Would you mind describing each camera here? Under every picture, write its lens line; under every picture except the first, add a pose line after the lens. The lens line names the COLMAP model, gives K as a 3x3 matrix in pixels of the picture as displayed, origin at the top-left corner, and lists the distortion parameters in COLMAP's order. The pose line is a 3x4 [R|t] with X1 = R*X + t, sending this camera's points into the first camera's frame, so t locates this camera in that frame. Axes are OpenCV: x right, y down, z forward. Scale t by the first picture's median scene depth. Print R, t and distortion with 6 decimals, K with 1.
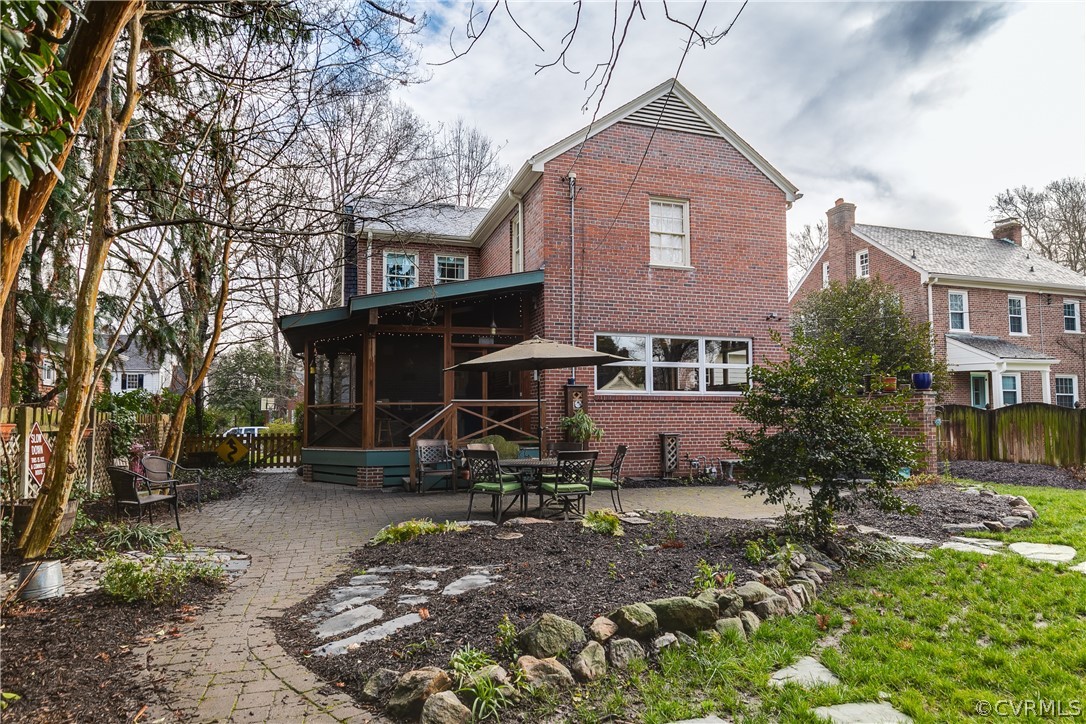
lens RADIAL K [[681.0, 0, 542.6], [0, 681.0, 362.9], [0, 0, 1]] dist [-0.010409, -0.000292]
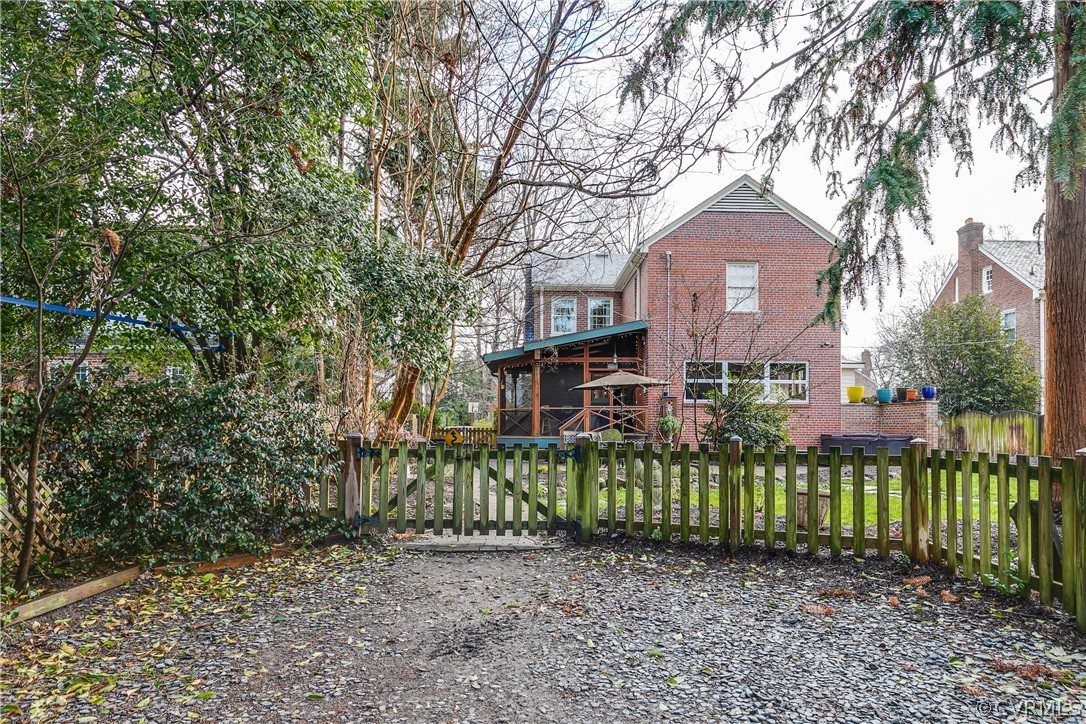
lens RADIAL K [[681.0, 0, 545.0], [0, 681.0, 373.0], [0, 0, 1]] dist [-0.010409, -0.000292]
pose [[0.962049, -0.010431, -0.272679, 0.175067], [0.013094, 0.999883, 0.007947, -0.030522], [0.272564, -0.011216, 0.962072, -0.458126]]
